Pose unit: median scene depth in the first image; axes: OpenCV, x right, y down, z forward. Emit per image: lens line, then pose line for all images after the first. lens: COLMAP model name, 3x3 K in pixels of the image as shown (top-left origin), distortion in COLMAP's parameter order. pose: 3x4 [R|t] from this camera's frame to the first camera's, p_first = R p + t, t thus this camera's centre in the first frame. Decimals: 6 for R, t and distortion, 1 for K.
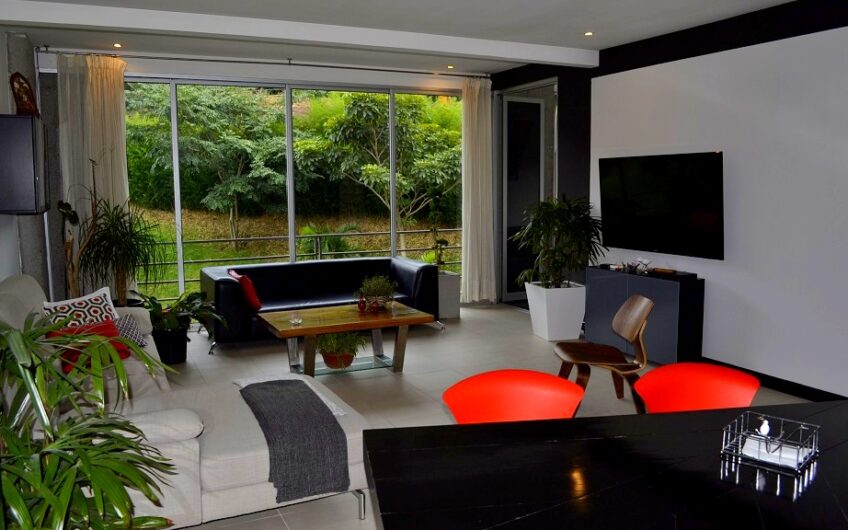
lens RADIAL K [[679.5, 0, 424.0], [0, 679.5, 265.0], [0, 0, 1]] dist [-0.079855, 0.002151]
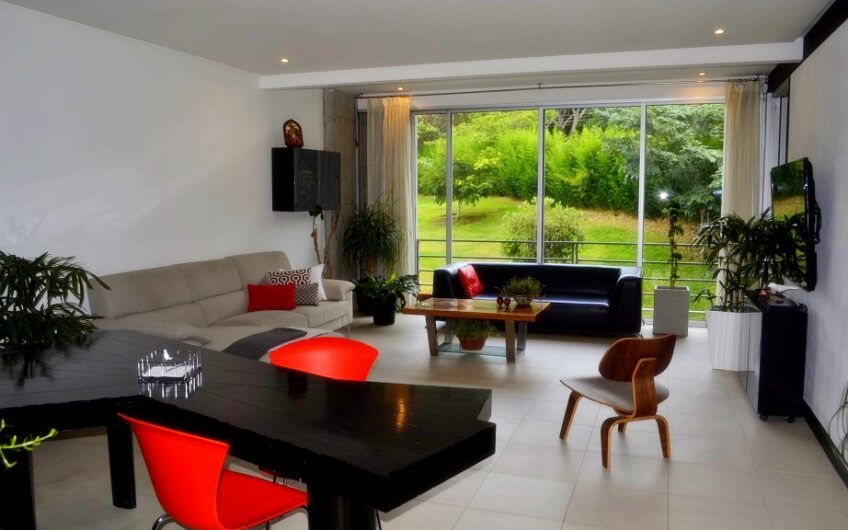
lens RADIAL K [[679.5, 0, 424.0], [0, 679.5, 265.0], [0, 0, 1]] dist [-0.079855, 0.002151]
pose [[0.701361, 0.079477, -0.708362, 0.431951], [-0.088803, 0.995765, 0.023797, -0.011581], [0.707253, 0.046214, 0.705448, 0.069629]]
